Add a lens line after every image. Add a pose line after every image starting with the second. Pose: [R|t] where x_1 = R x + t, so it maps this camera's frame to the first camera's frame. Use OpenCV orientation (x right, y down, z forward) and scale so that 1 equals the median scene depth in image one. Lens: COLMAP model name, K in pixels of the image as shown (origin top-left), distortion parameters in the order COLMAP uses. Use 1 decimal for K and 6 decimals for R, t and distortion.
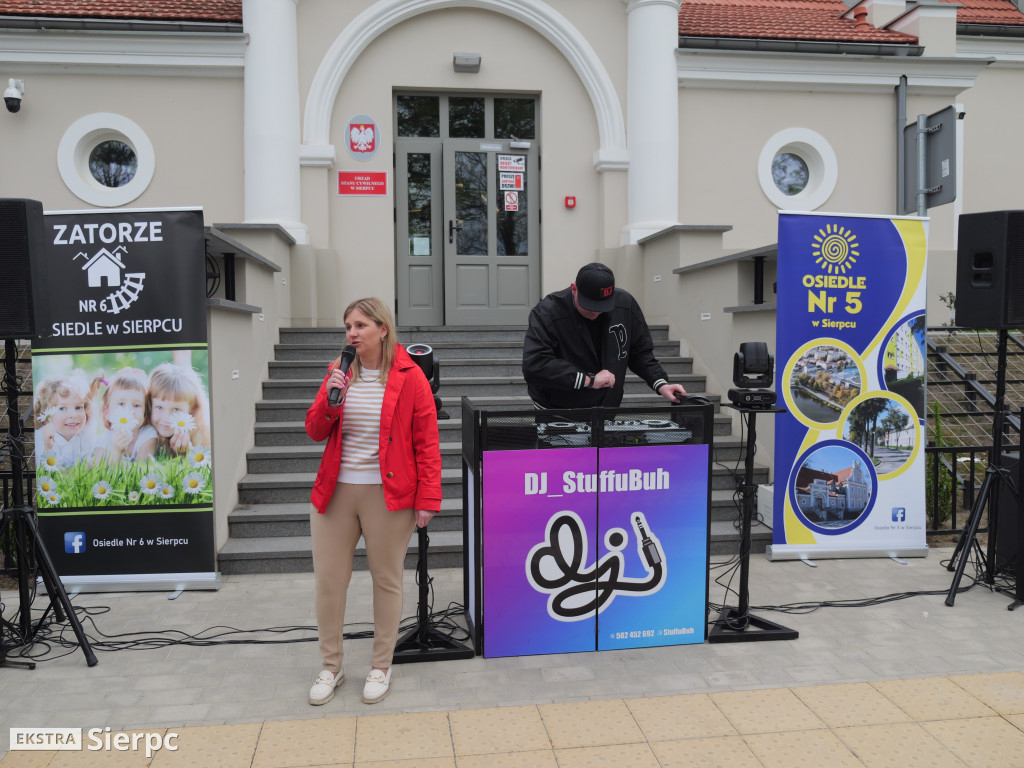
lens RADIAL K [[879.1, 0, 509.4], [0, 879.1, 383.4], [0, 0, 1]] dist [-0.009444, -0.006701]
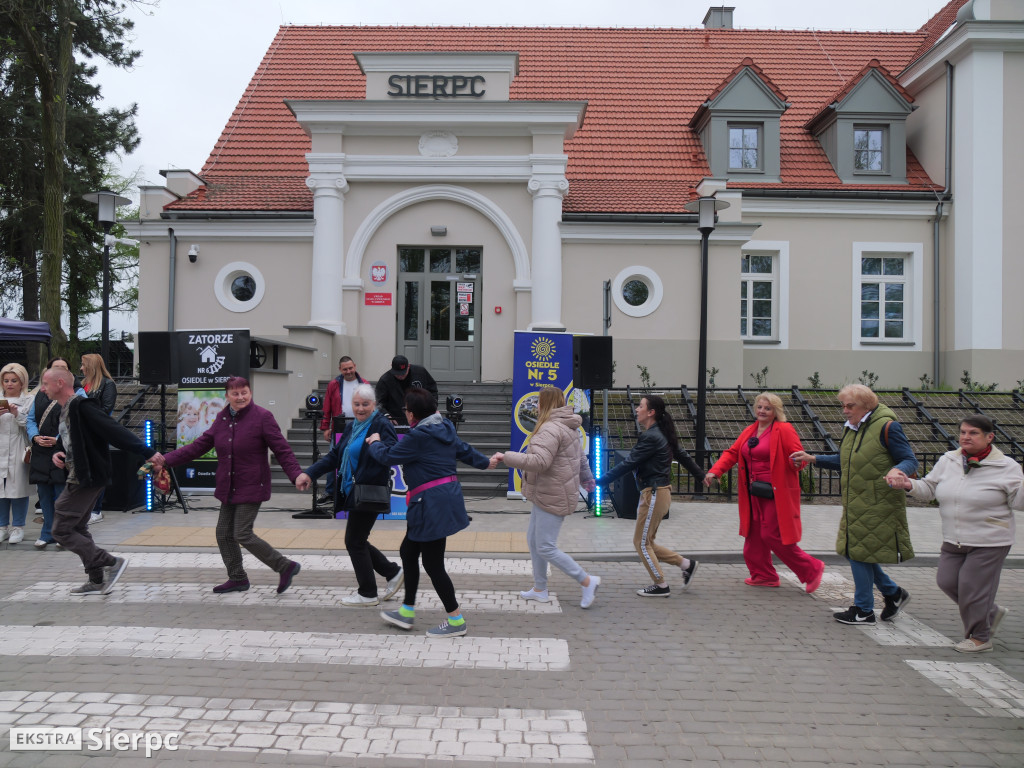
lens RADIAL K [[732.1, 0, 508.4], [0, 732.1, 385.7], [0, 0, 1]] dist [-0.020873, 0.005718]
pose [[0.989904, 0.021971, -0.140024, 0.529350], [-0.029912, 0.998046, -0.054860, 0.029684], [0.138545, 0.058494, 0.988627, -0.704842]]
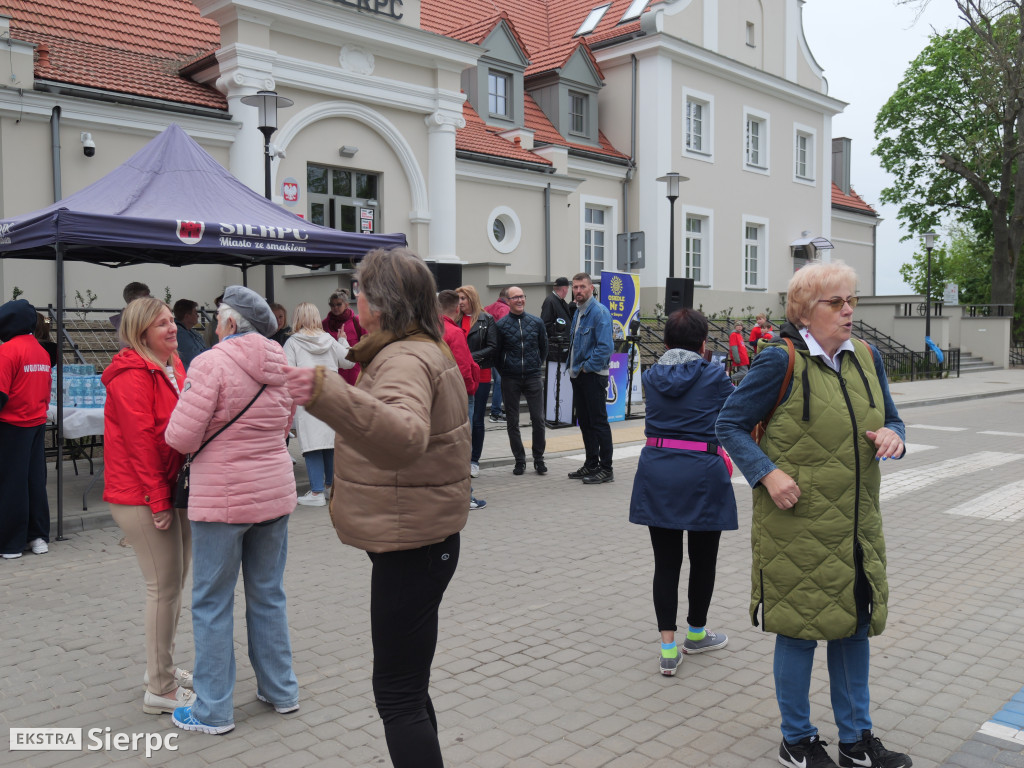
lens RADIAL K [[930.0, 0, 513.1], [0, 930.0, 385.8], [0, 0, 1]] dist [-0.027833, -0.004133]
pose [[0.797306, -0.028574, 0.602899, -1.520433], [0.025273, 0.999583, 0.013952, 0.095441], [-0.603046, 0.004113, 0.797696, -0.993003]]
